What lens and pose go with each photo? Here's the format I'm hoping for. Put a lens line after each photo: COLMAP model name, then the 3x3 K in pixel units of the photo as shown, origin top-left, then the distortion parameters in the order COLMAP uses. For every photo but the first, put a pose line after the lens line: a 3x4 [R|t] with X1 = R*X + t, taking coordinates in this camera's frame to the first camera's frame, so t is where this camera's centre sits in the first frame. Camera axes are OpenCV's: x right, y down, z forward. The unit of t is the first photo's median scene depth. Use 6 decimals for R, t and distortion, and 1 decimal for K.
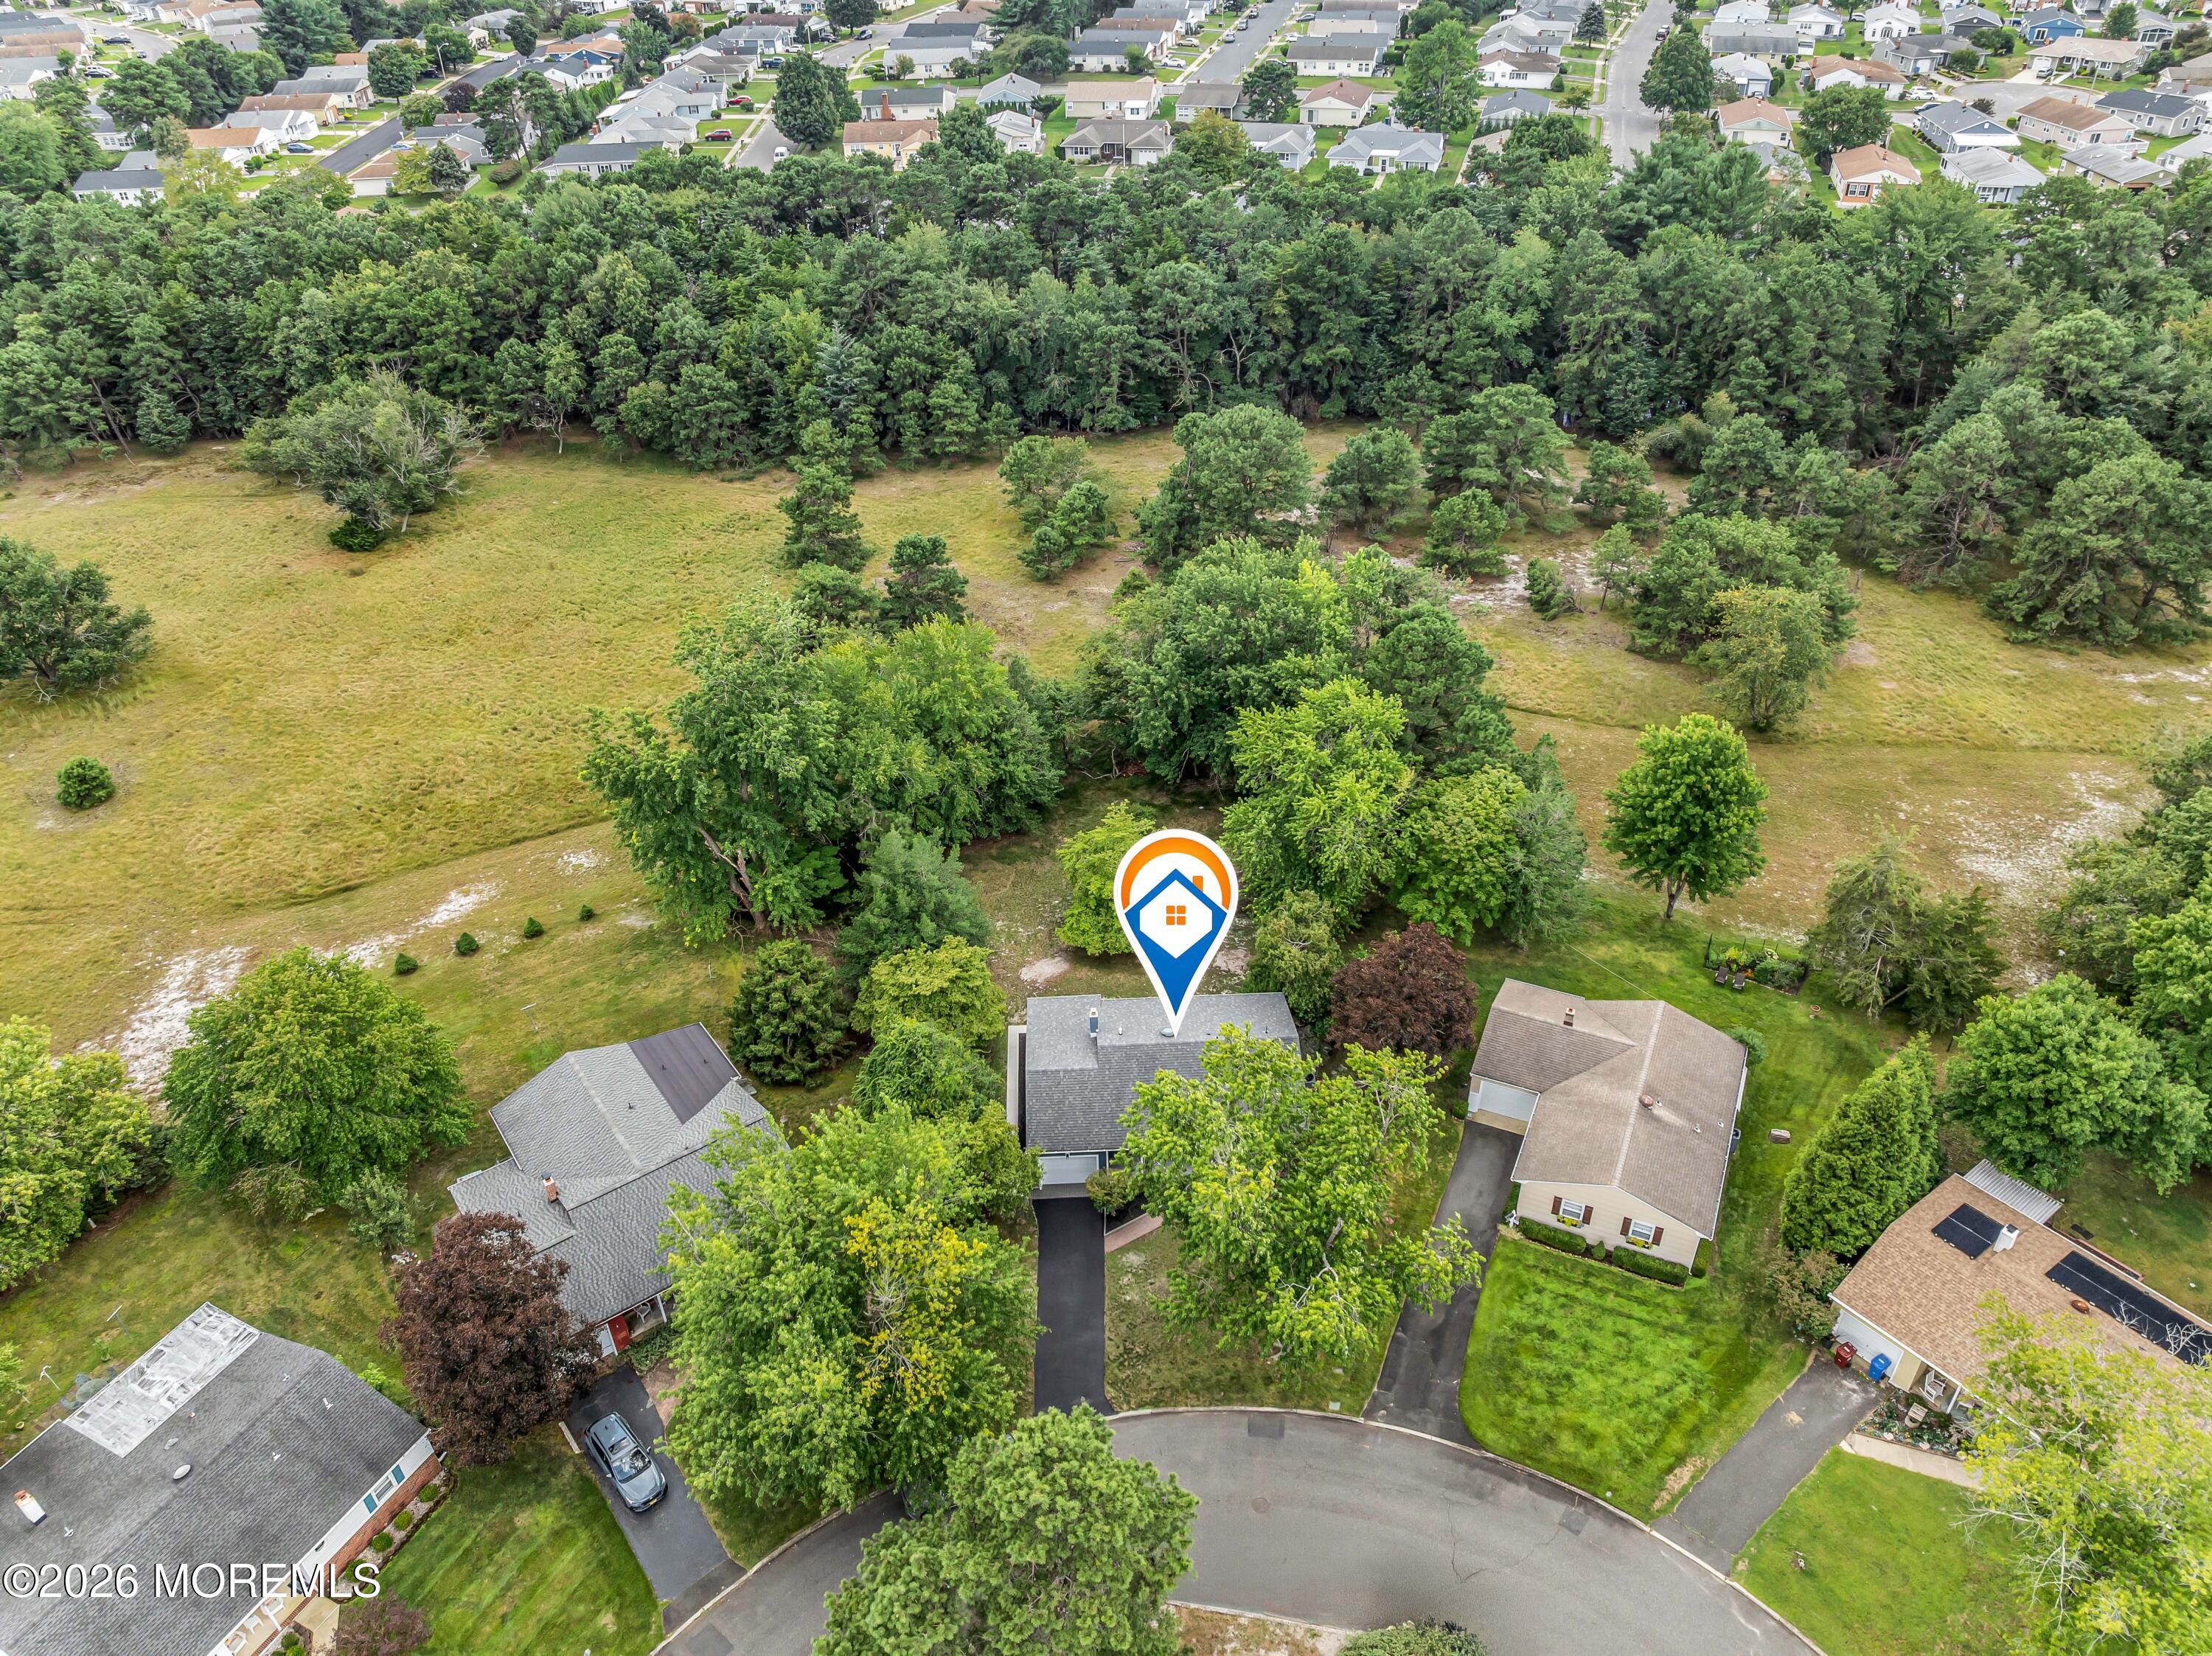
lens RADIAL K [[1558.0, 0, 1099.1], [0, 1558.0, 829.3], [0, 0, 1]] dist [-0.049336, 0.015277]
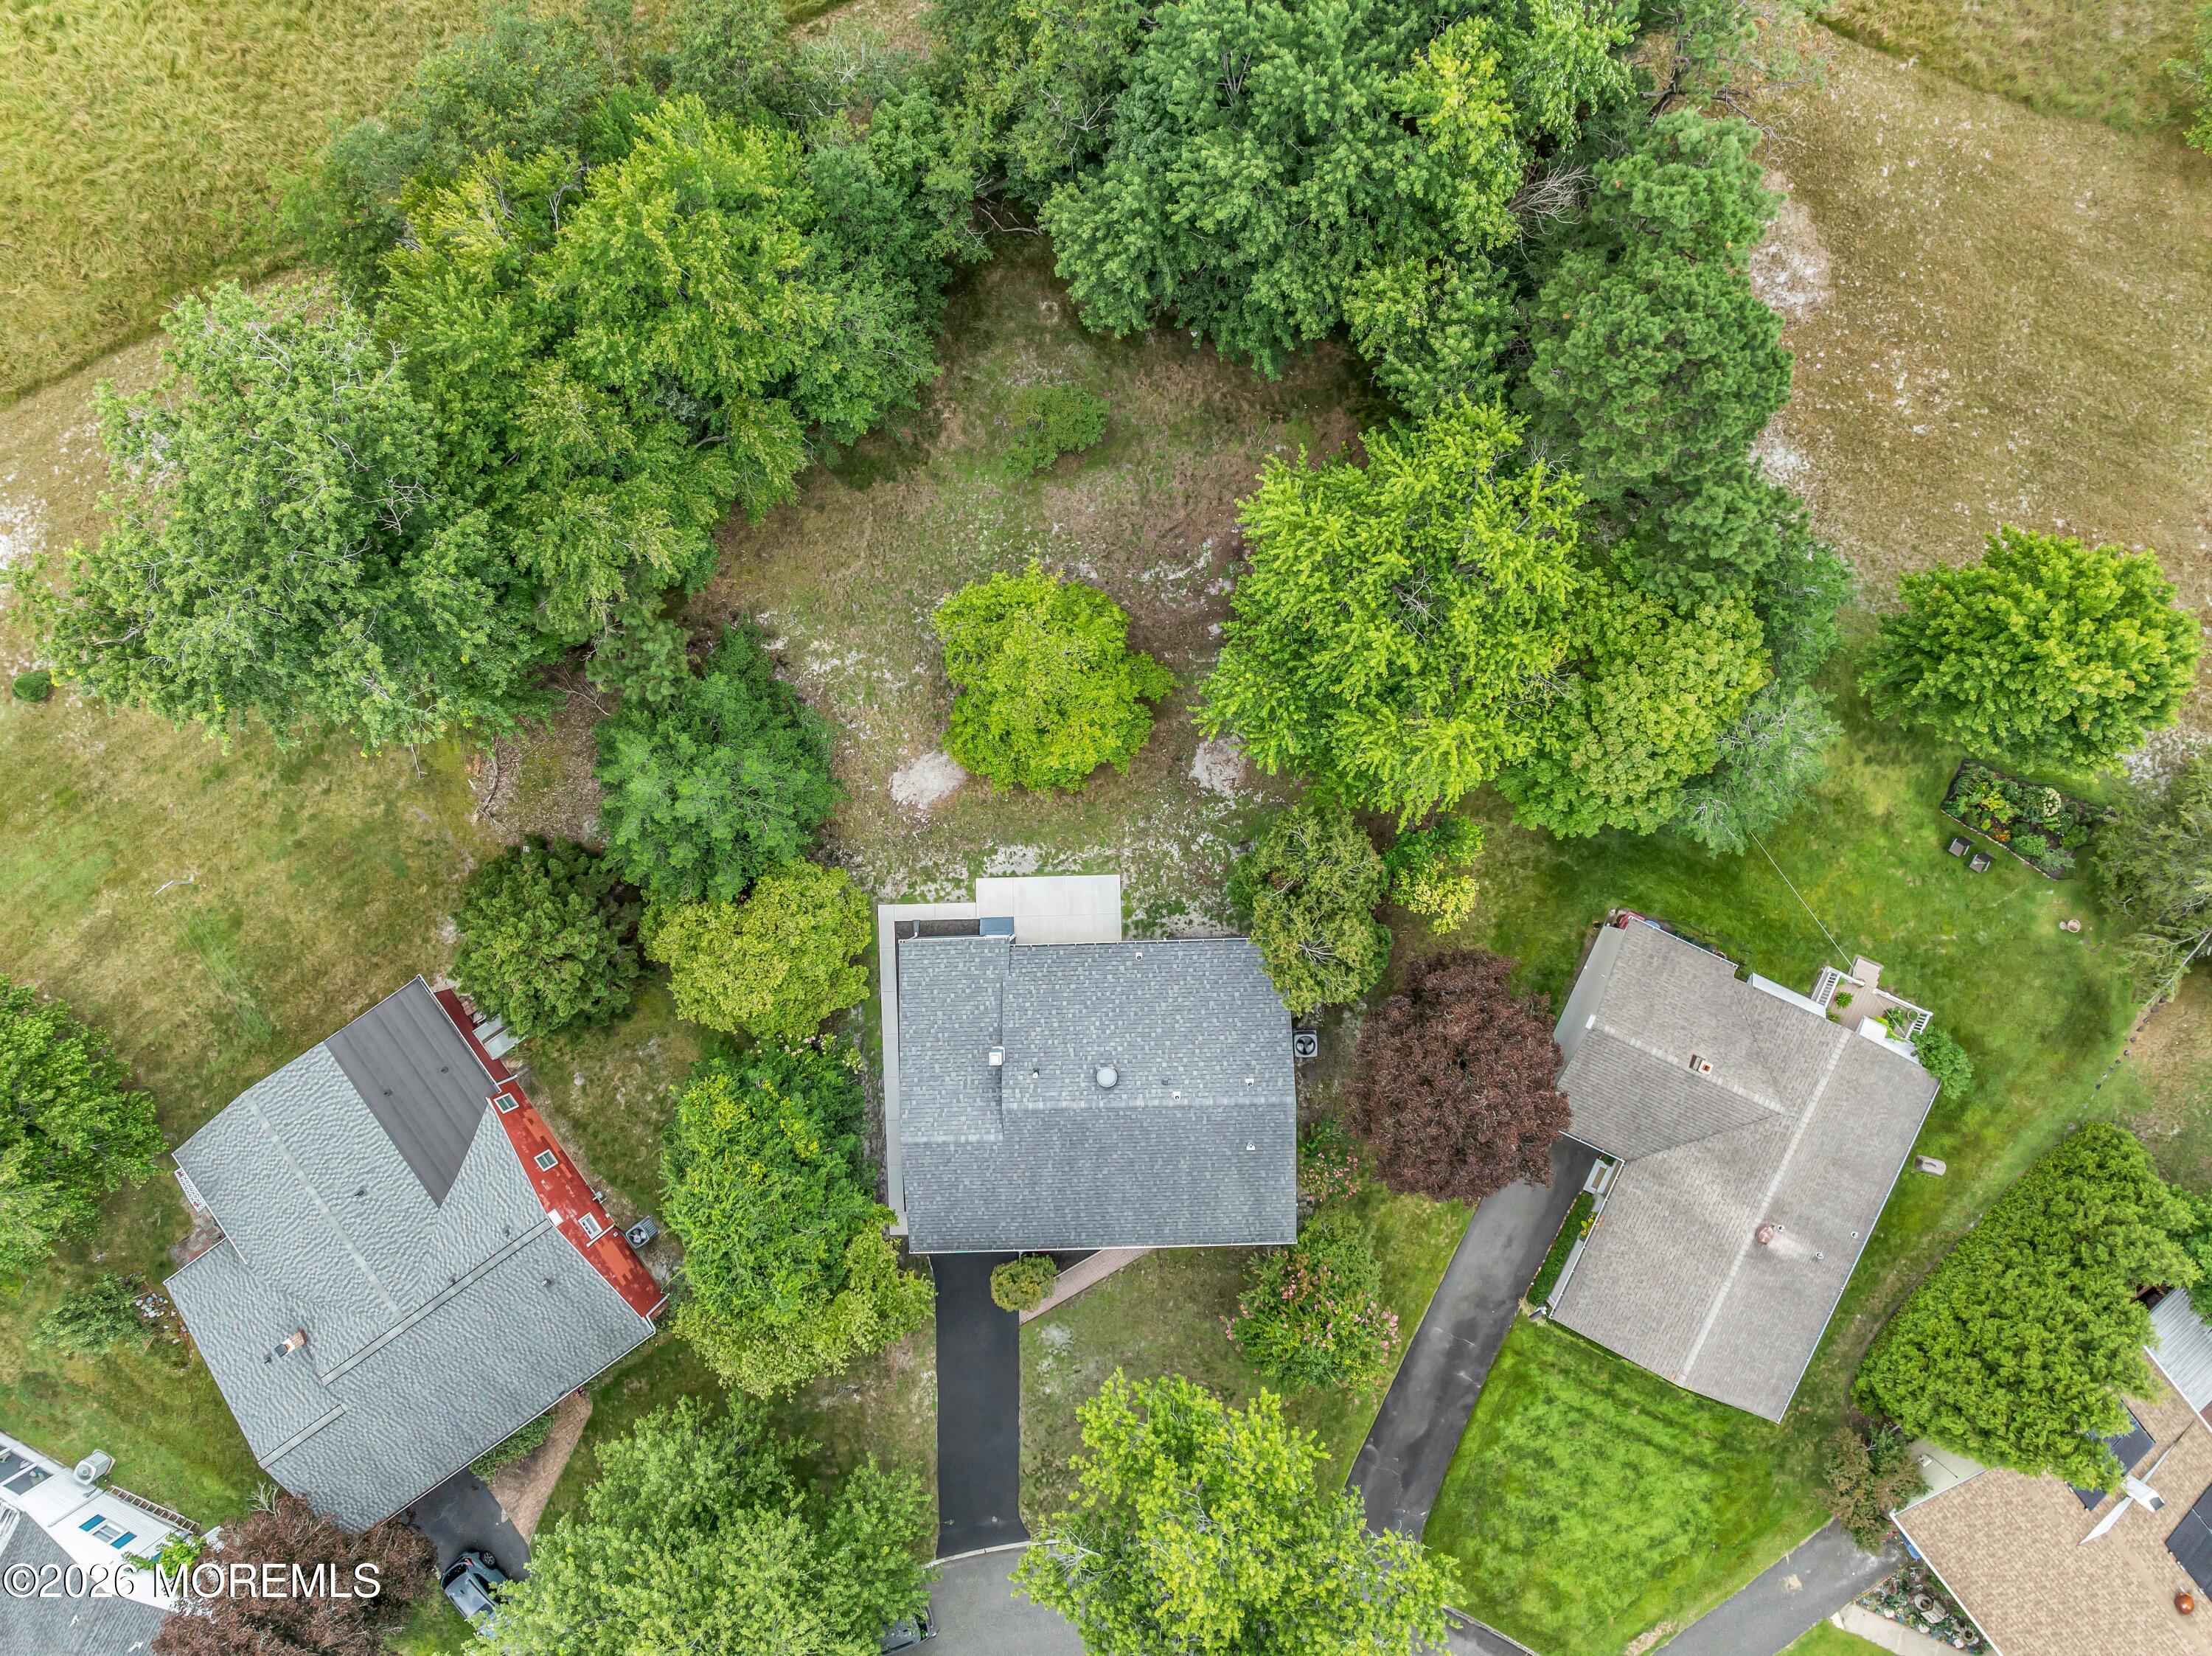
lens RADIAL K [[1558.0, 0, 1105.0], [0, 1558.0, 825.9], [0, 0, 1]] dist [-0.049336, 0.015277]
pose [[0.999986, 0.001950, 0.004879, 0.025865], [-0.005105, 0.580438, 0.814288, -0.312294], [-0.001244, -0.814302, 0.580440, 0.446177]]
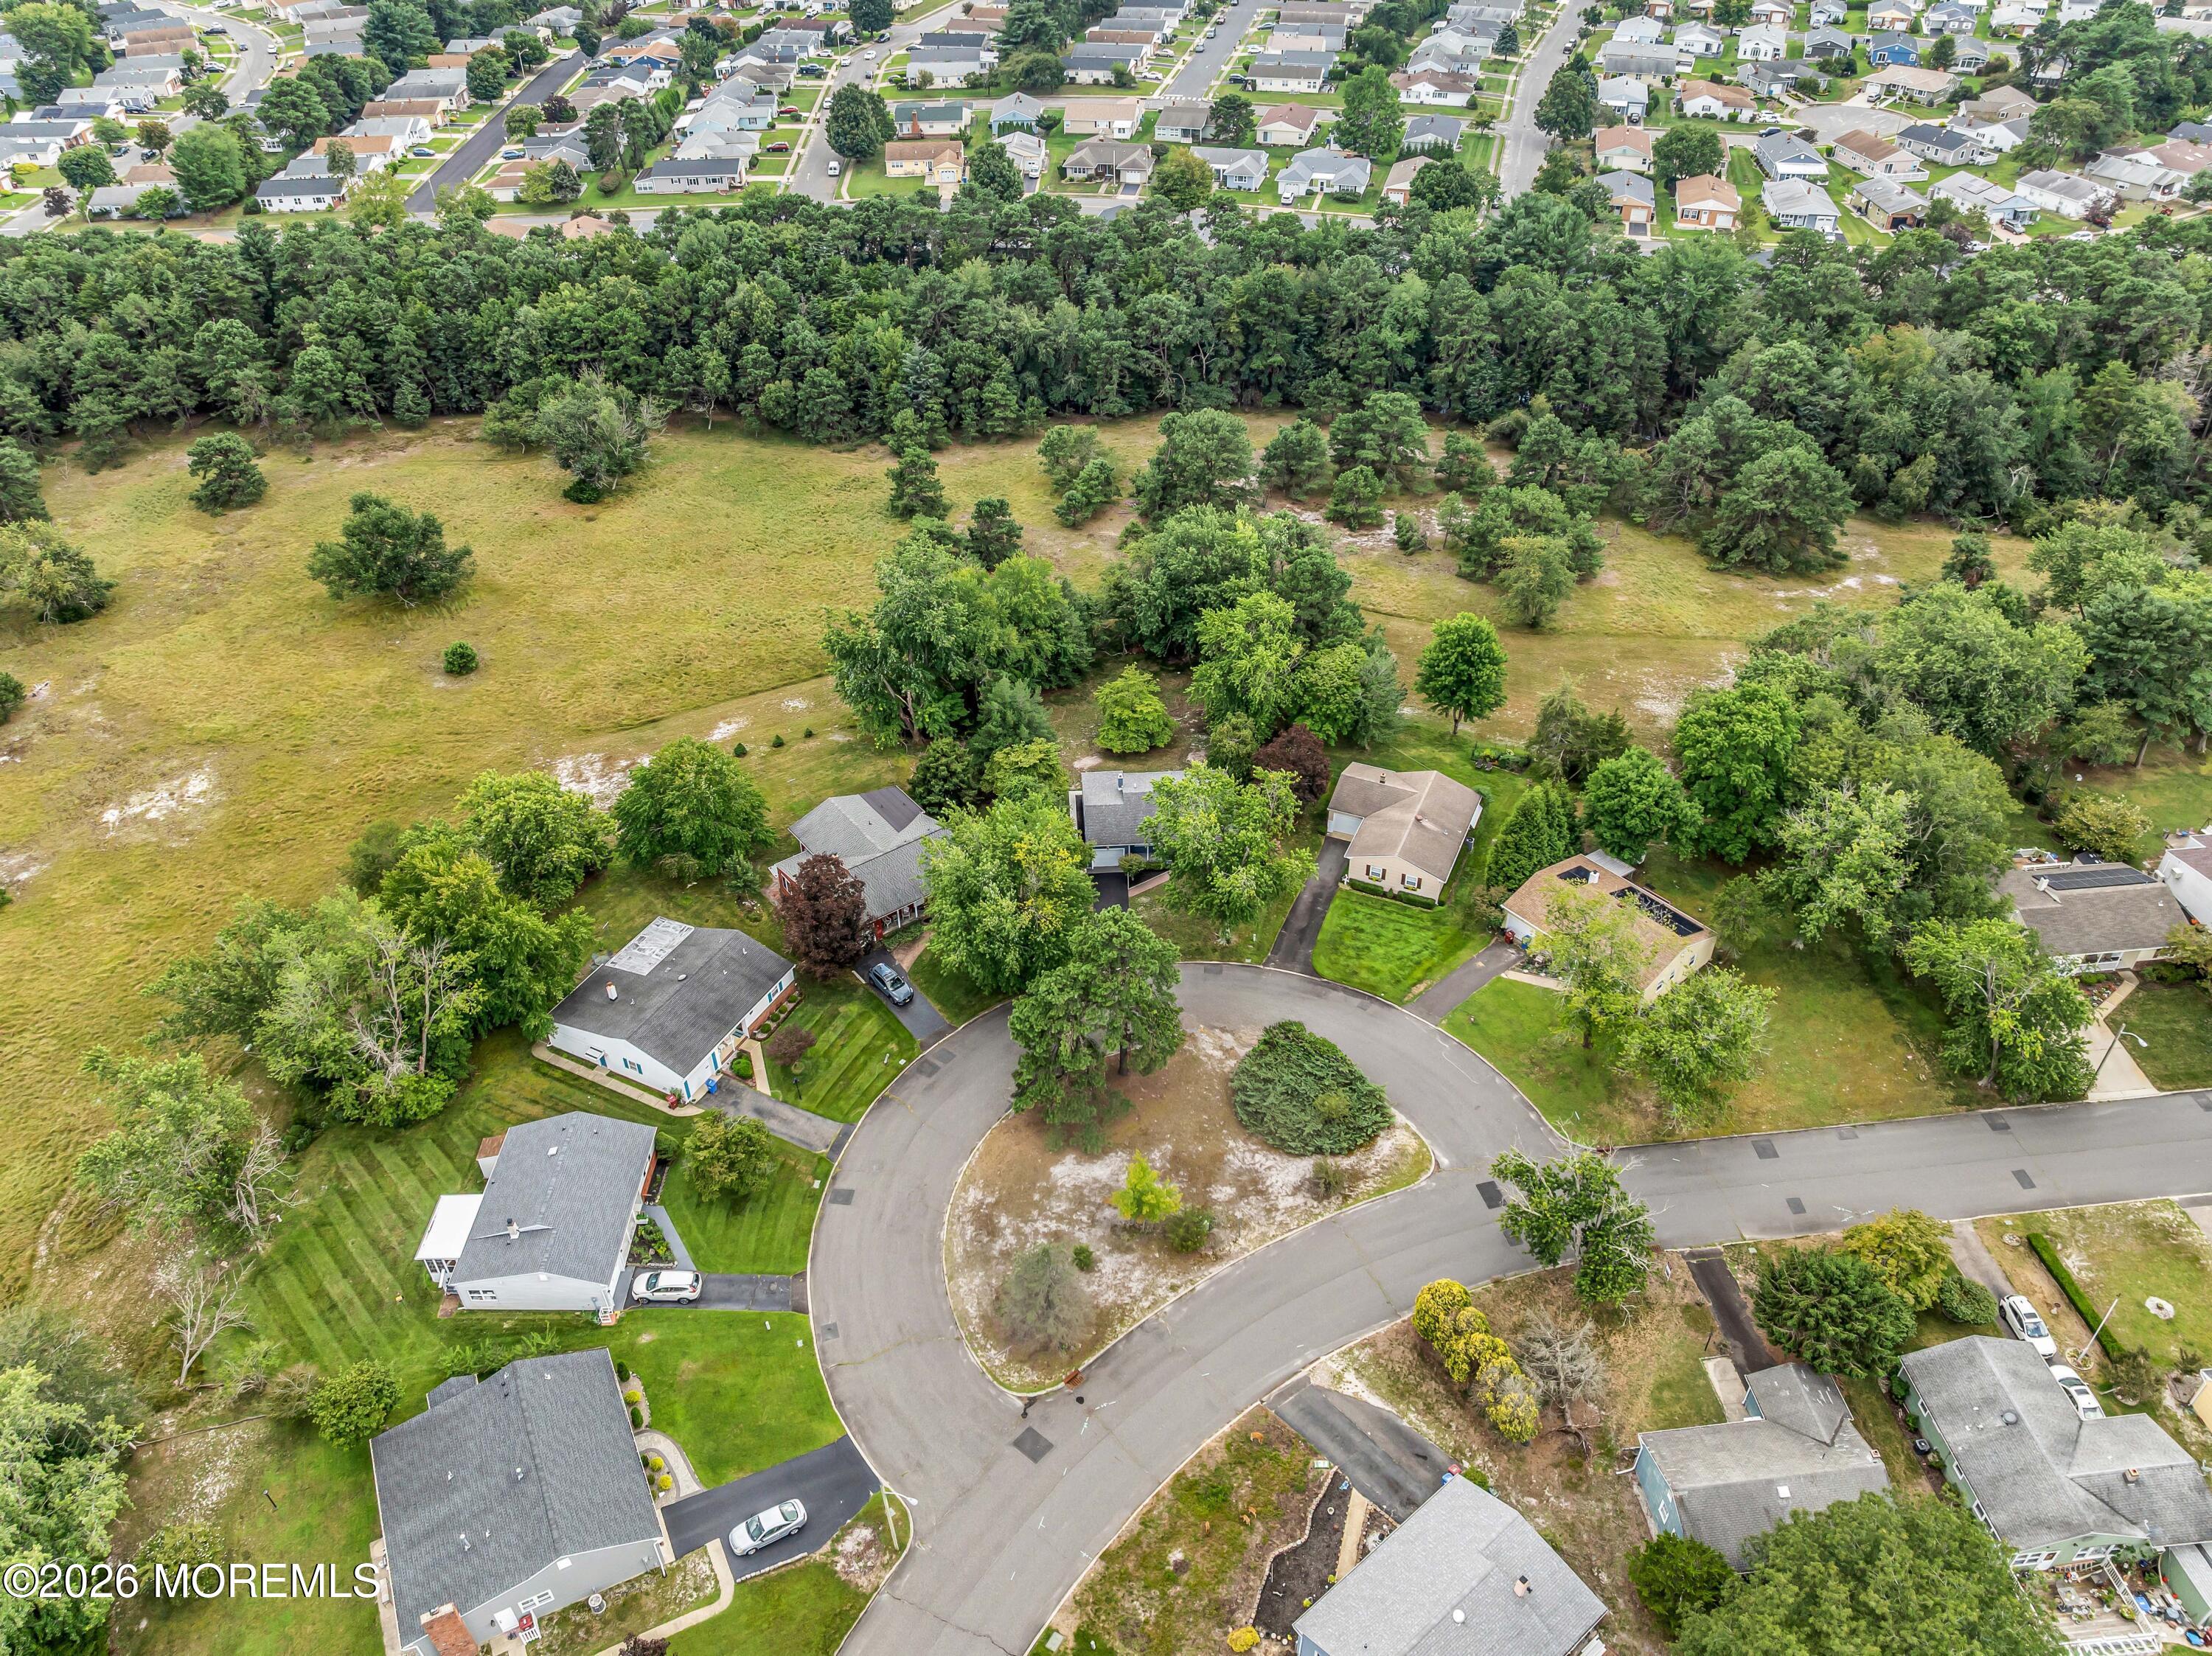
lens RADIAL K [[1558.0, 0, 1107.1], [0, 1558.0, 827.1], [0, 0, 1]] dist [-0.049336, 0.015277]
pose [[0.999699, -0.001395, 0.024498, -0.040733], [0.000285, 0.998976, 0.045238, 0.061682], [-0.024536, -0.045218, 0.998676, -0.520959]]
